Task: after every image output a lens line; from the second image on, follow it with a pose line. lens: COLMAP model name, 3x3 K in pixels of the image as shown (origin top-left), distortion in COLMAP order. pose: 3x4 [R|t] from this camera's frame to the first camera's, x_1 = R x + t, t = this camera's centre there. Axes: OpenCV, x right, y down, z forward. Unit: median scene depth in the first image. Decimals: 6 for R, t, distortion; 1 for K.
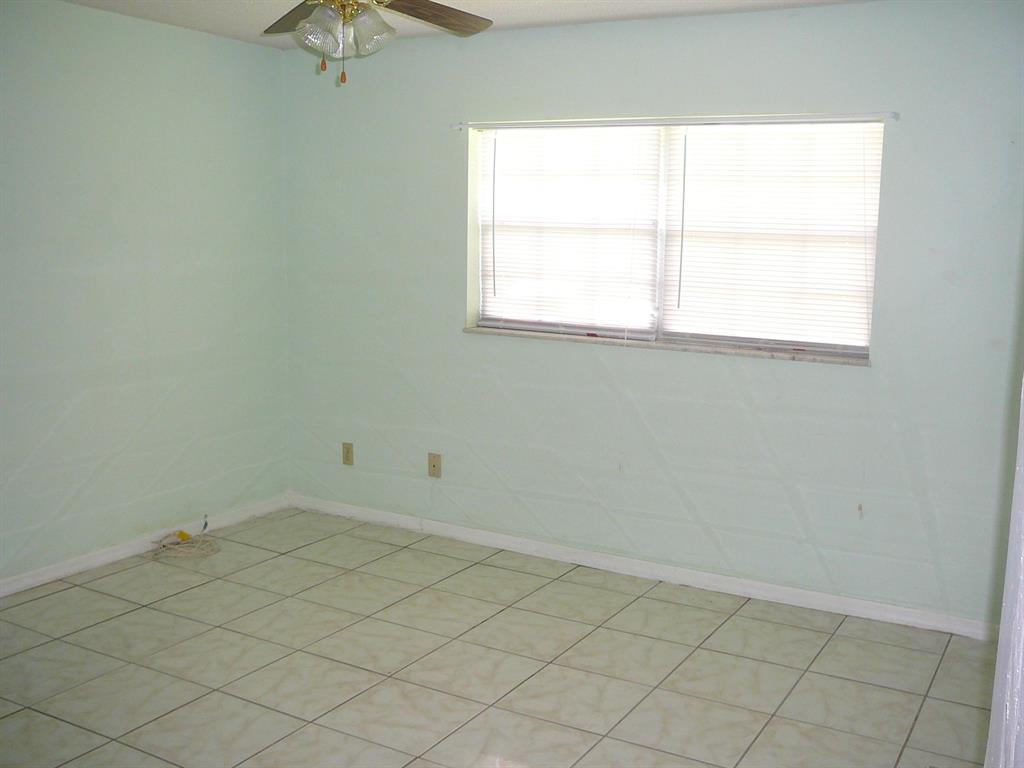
lens RADIAL K [[1052.3, 0, 516.8], [0, 1052.3, 382.0], [0, 0, 1]] dist [-0.052873, 0.000000]
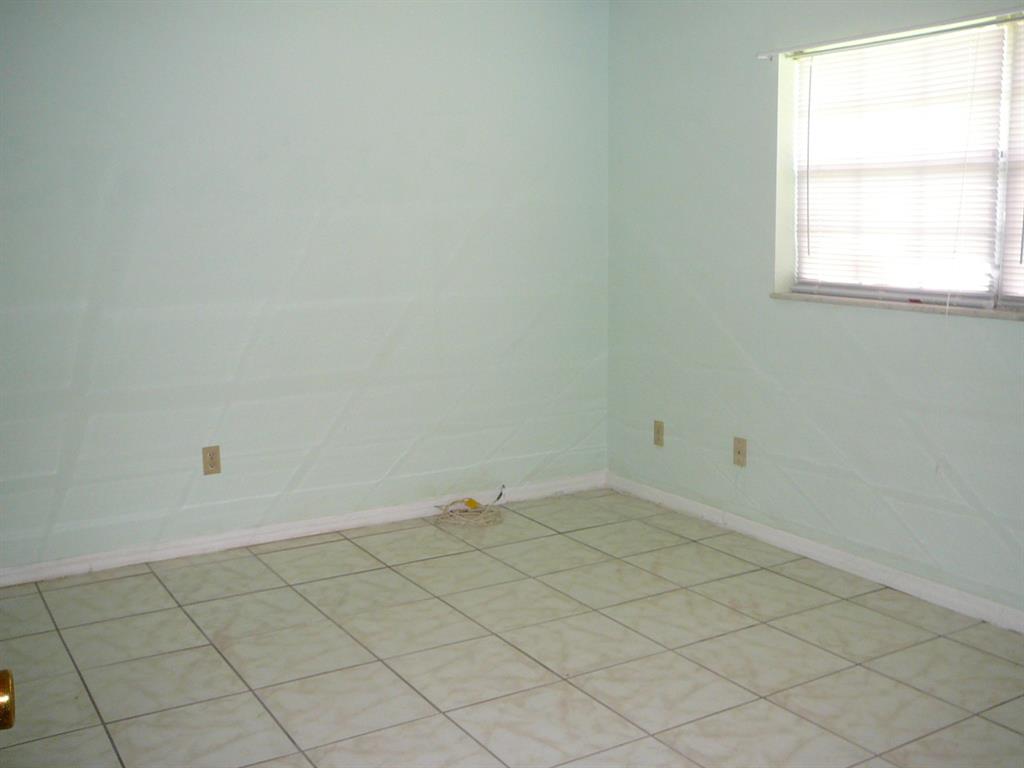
lens RADIAL K [[1052.3, 0, 510.2], [0, 1052.3, 385.0], [0, 0, 1]] dist [-0.052873, 0.000000]
pose [[0.873927, 0.045101, -0.483960, 0.186534], [-0.040561, 0.998980, 0.019852, 0.015461], [0.484362, 0.002281, 0.874865, 0.158801]]
